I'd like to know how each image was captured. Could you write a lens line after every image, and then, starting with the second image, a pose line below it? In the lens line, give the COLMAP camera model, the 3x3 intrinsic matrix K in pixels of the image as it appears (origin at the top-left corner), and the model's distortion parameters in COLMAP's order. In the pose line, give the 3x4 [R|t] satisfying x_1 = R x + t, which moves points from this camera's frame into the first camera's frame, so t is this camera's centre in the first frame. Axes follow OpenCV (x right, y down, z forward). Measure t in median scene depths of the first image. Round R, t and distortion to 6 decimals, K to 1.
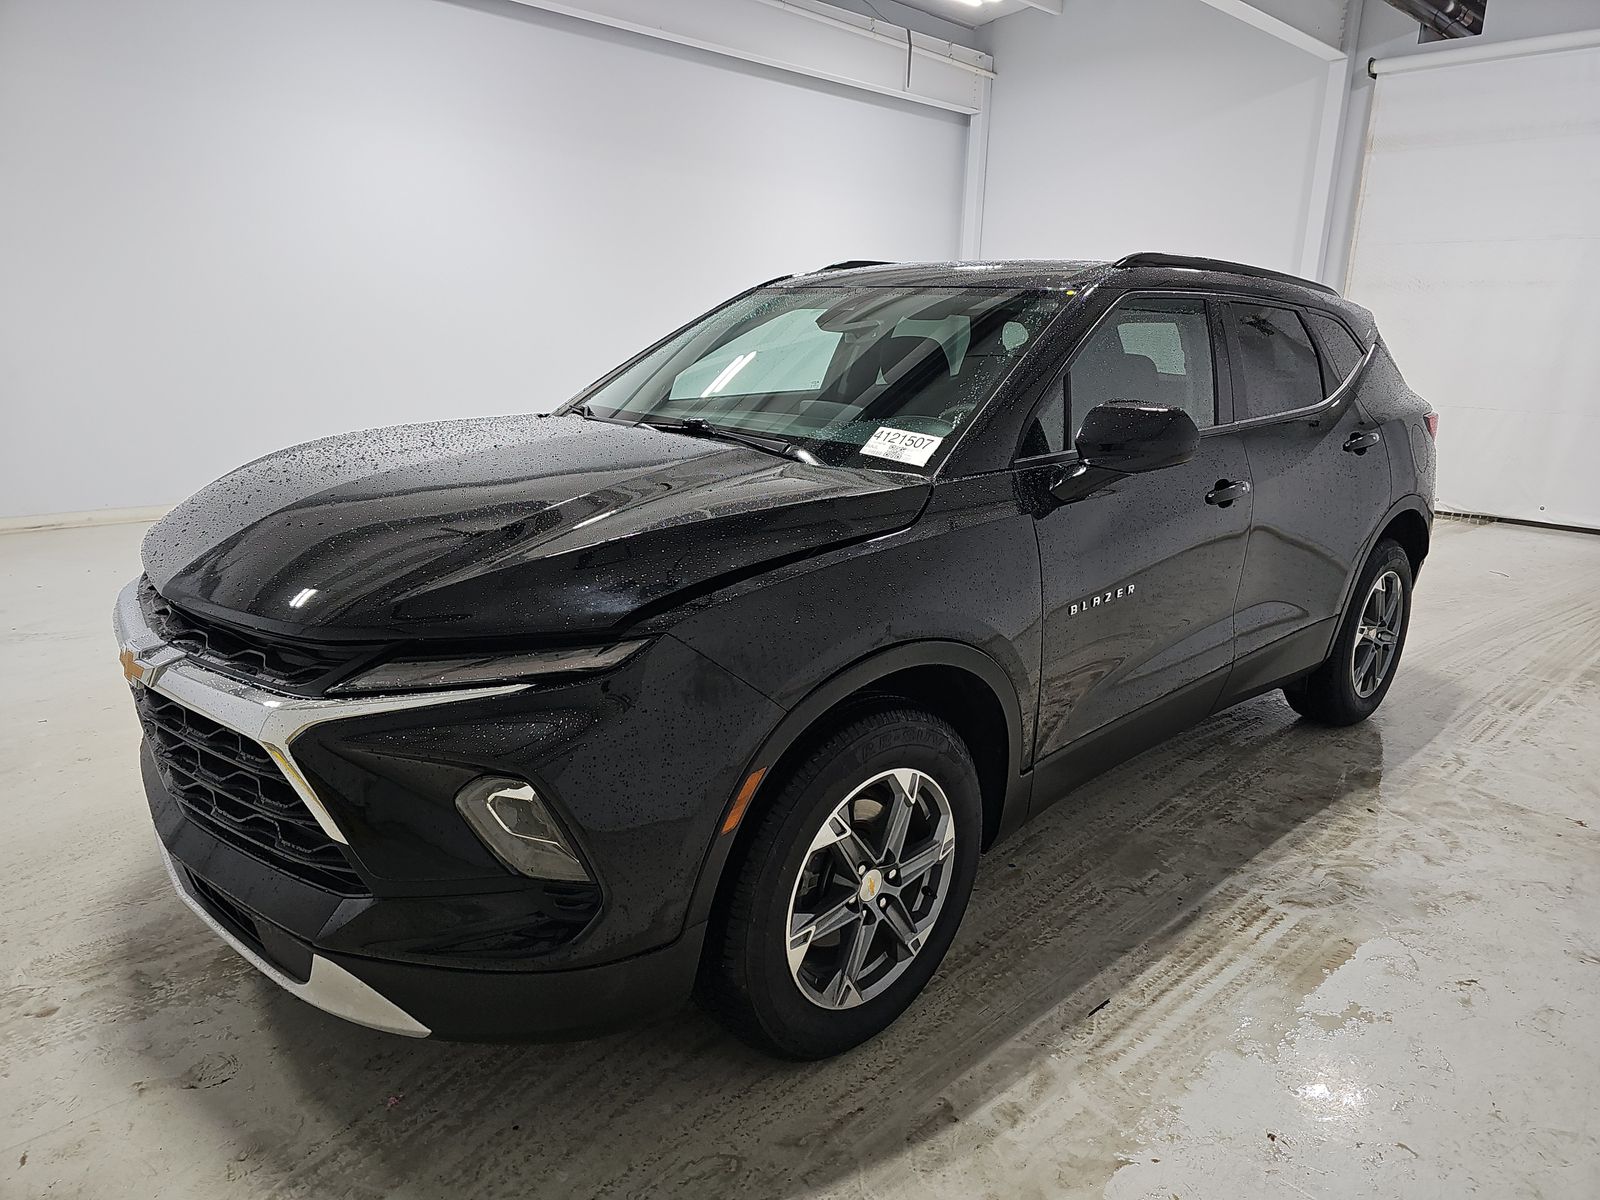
lens RADIAL K [[1074.6, 0, 806.9], [0, 1074.6, 597.1], [0, 0, 1]] dist [0.041149, -0.017966]
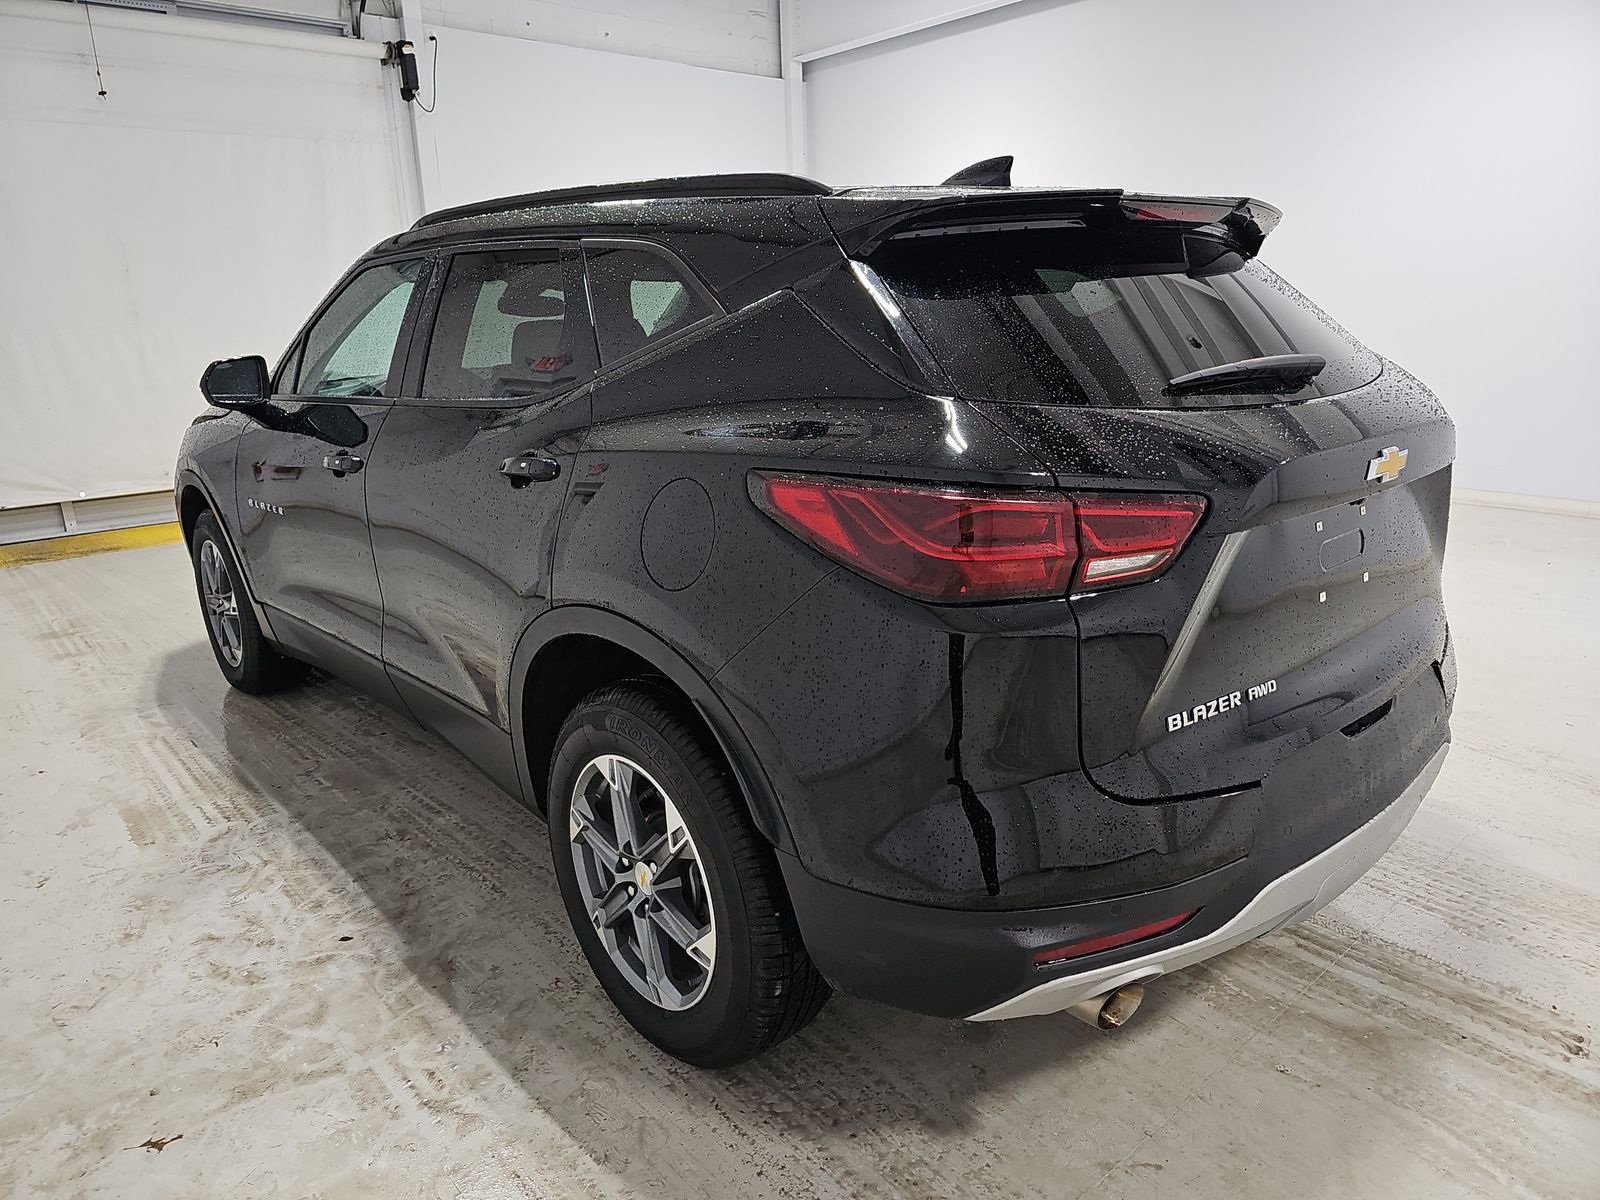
lens RADIAL K [[1074.6, 0, 806.9], [0, 1074.6, 597.1], [0, 0, 1]] dist [0.041149, -0.017966]
pose [[-0.066407, 0.220360, -0.973156, 1.332777], [-0.223289, 0.947292, 0.229740, -0.298736], [0.972488, 0.232552, -0.013703, 1.444518]]
